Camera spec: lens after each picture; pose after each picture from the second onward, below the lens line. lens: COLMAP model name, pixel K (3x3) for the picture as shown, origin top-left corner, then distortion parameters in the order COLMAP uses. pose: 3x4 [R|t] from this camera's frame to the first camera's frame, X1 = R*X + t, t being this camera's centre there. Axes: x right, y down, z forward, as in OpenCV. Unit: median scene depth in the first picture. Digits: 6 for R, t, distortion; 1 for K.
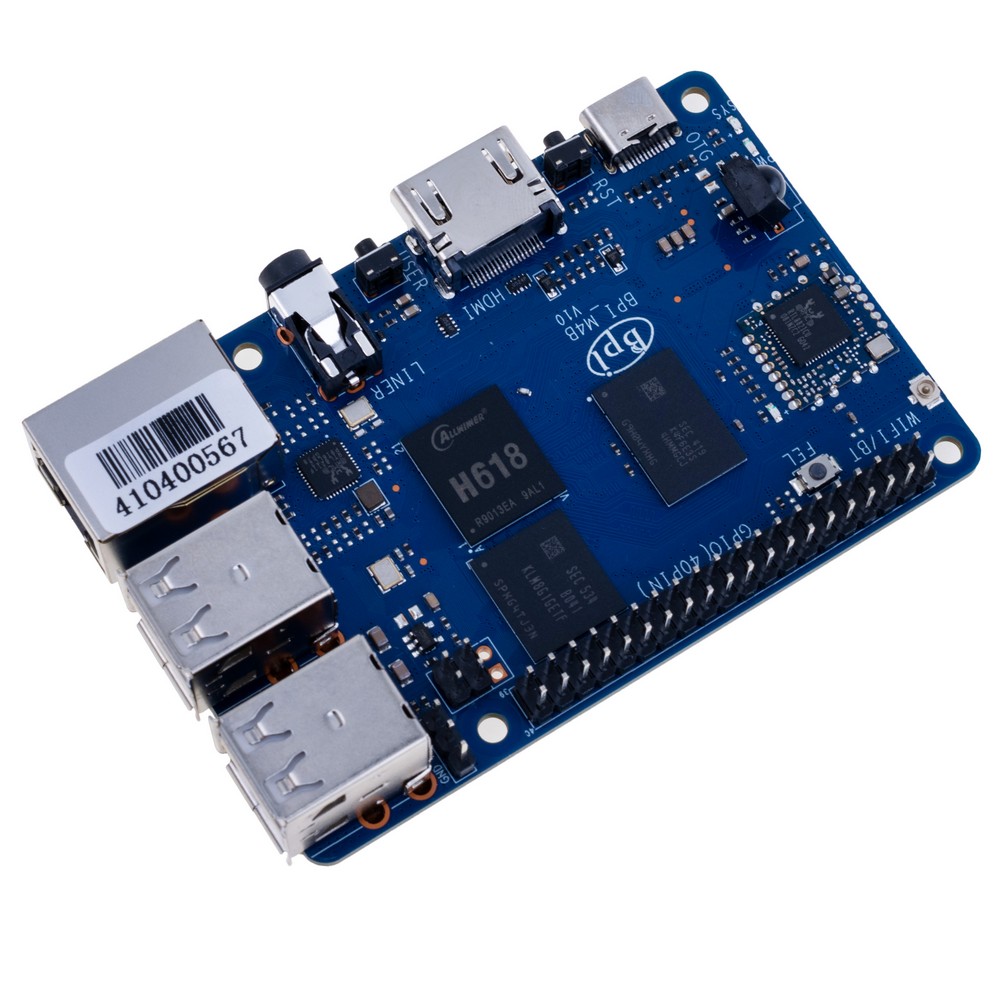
lens RADIAL K [[3130.7, 0, 534.9], [0, 3130.7, 500.0], [0, 0, 1]] dist [0.023563, 1.760413]
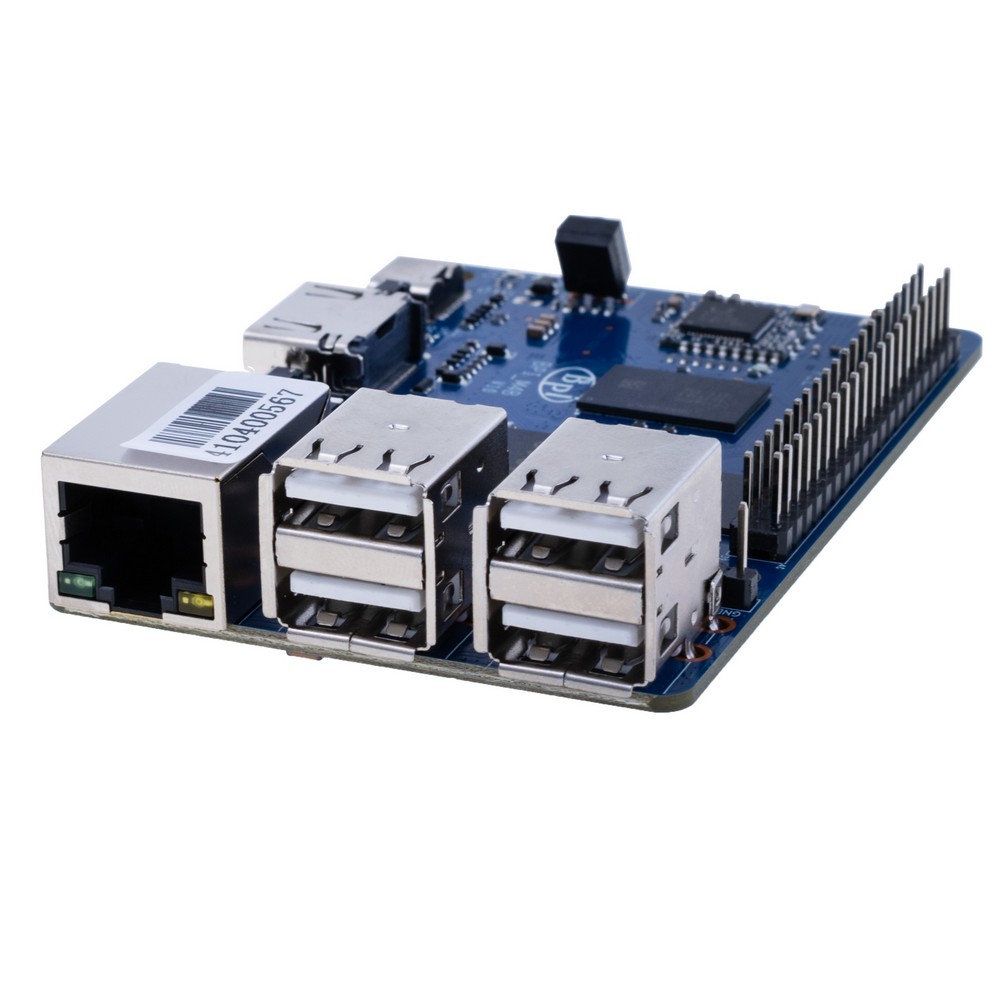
lens RADIAL K [[4273.9, 0, 500.0], [0, 4273.9, 500.0], [0, 0, 1]] dist [0.044577, 0.200002]
pose [[0.818122, -0.260774, 0.512516, -0.588277], [0.552355, 0.604255, -0.574264, 0.623641], [-0.159937, 0.752909, 0.638395, 0.296121]]
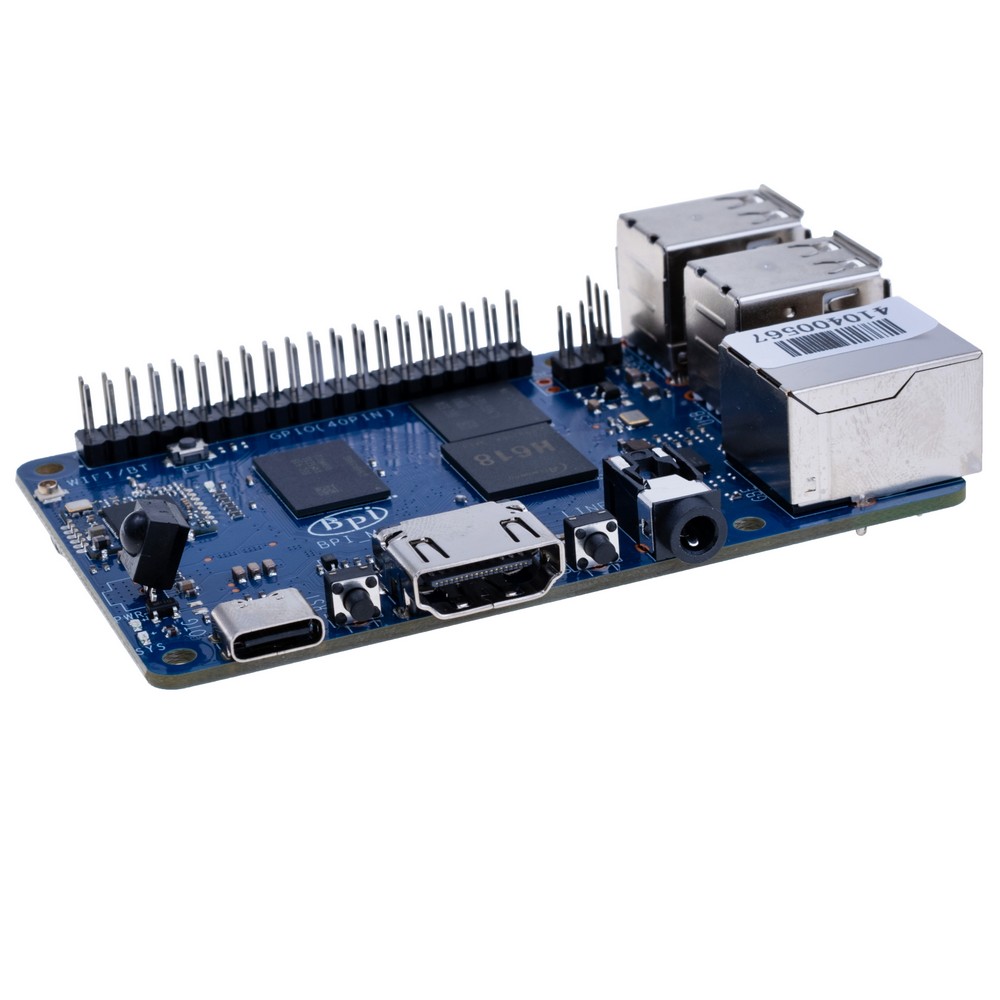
lens RADIAL K [[3130.7, 0, 534.9], [0, 3130.7, 500.0], [0, 0, 1]] dist [0.023563, 1.760413]
pose [[-0.982586, -0.051943, 0.178398, -0.192767], [0.182535, -0.090470, 0.979028, -0.949772], [-0.034714, 0.994544, 0.098376, 0.908553]]
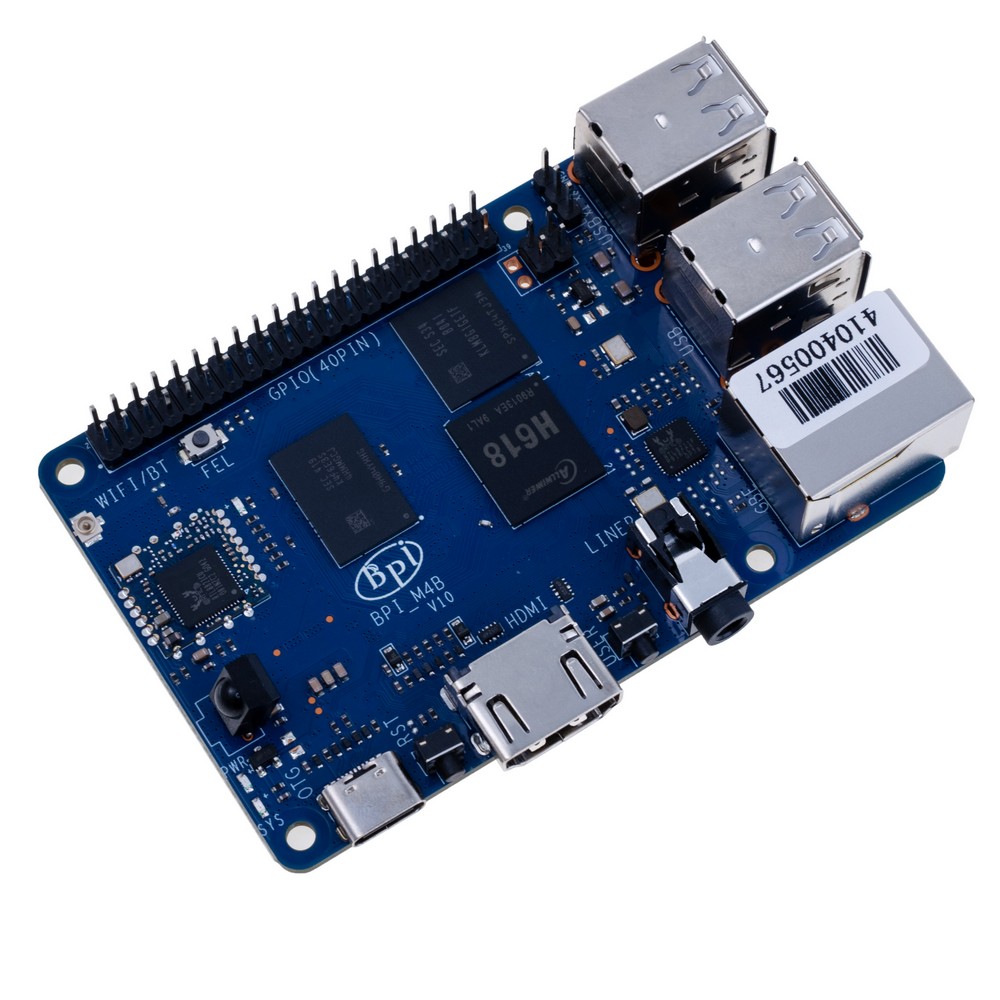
lens RADIAL K [[3128.9, 0, 477.1], [0, 3128.9, 501.2], [0, 0, 1]] dist [0.107587, 0.675338]
pose [[-0.999709, -0.016627, -0.017464, 0.017168], [0.000680, -0.743391, 0.668857, -0.706118], [-0.024104, 0.668651, 0.743186, 0.244659]]
